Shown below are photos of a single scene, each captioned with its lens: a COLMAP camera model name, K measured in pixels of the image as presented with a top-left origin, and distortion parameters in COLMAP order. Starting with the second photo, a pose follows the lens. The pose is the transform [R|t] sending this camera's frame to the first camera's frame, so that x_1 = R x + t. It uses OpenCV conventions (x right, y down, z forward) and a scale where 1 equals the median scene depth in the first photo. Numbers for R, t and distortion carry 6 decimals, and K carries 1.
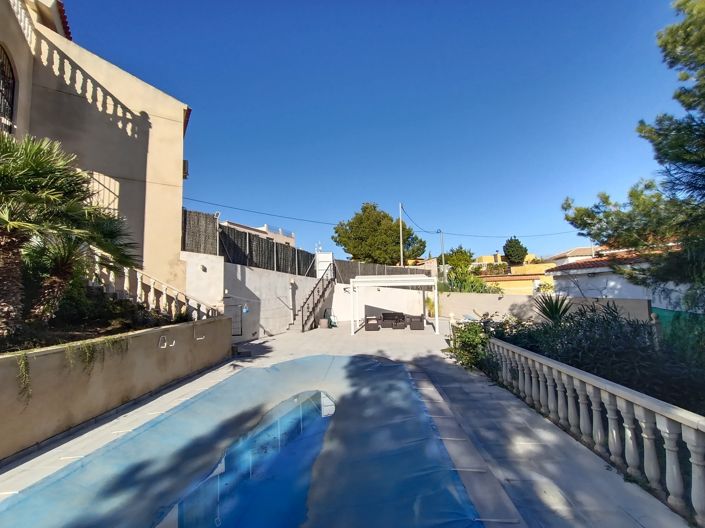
lens RADIAL K [[322.5, 0, 352.5], [0, 322.5, 264.0], [0, 0, 1]] dist [-0.021588, 0.009426]
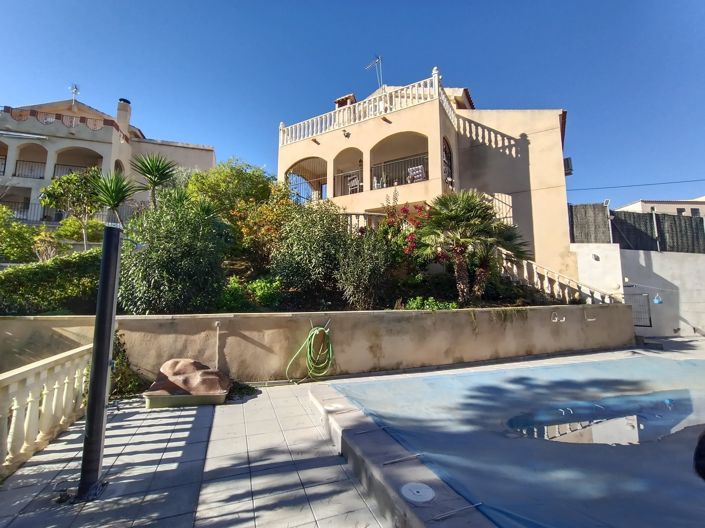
lens RADIAL K [[325.6, 0, 347.1], [0, 325.6, 261.4], [0, 0, 1]] dist [-0.023080, 0.013002]
pose [[0.418809, -0.072641, -0.905164, 0.168791], [0.076325, 0.996084, -0.044622, 0.014442], [0.904861, -0.050399, 0.422713, -0.192166]]
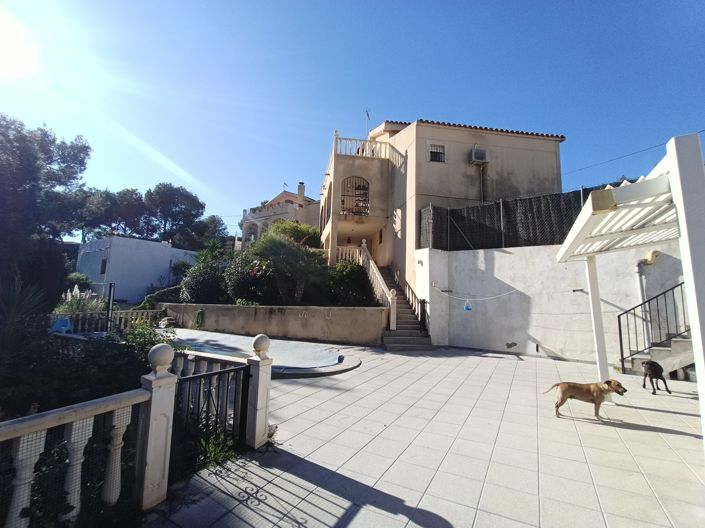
lens RADIAL K [[325.6, 0, 347.1], [0, 325.6, 261.4], [0, 0, 1]] dist [-0.023080, 0.013002]
pose [[-0.442508, -0.085902, -0.892641, 0.692182], [0.078160, 0.987919, -0.133817, 0.153982], [0.893352, -0.128984, -0.430448, 1.468588]]
